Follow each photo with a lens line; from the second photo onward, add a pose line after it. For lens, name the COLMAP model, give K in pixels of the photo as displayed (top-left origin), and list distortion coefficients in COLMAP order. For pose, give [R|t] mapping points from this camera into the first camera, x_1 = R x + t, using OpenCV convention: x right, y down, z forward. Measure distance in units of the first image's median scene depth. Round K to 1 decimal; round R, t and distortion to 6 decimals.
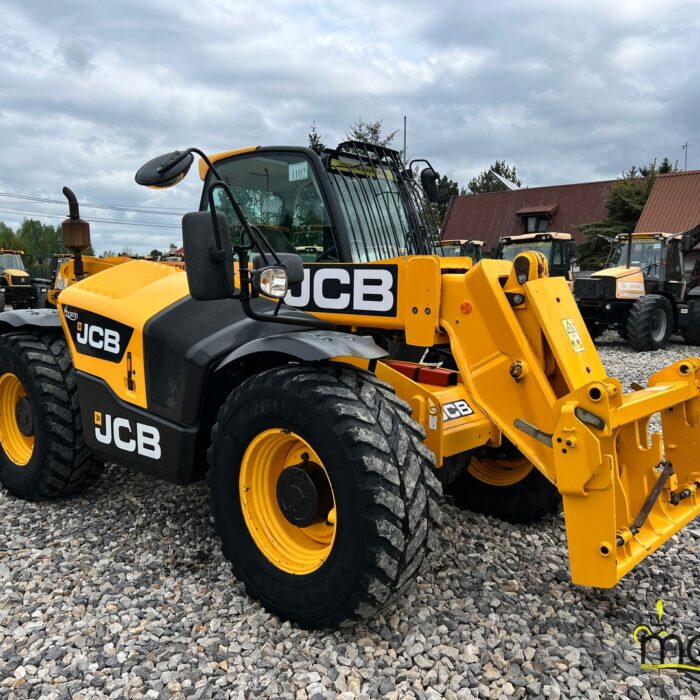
lens RADIAL K [[715.9, 0, 369.0], [0, 715.9, 351.0], [0, 0, 1]] dist [0.030193, 0.000000]
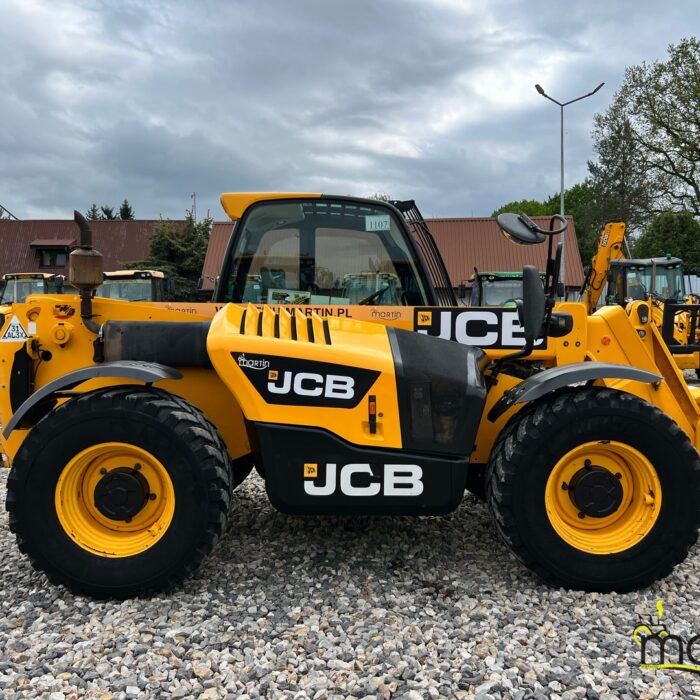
lens RADIAL K [[715.9, 0, 353.8], [0, 715.9, 345.0], [0, 0, 1]] dist [0.030193, 0.000000]
pose [[0.743435, -0.034323, 0.667927, -0.982729], [0.071894, 0.996997, -0.028789, -0.040587], [-0.664933, 0.069423, 0.743670, 0.258784]]
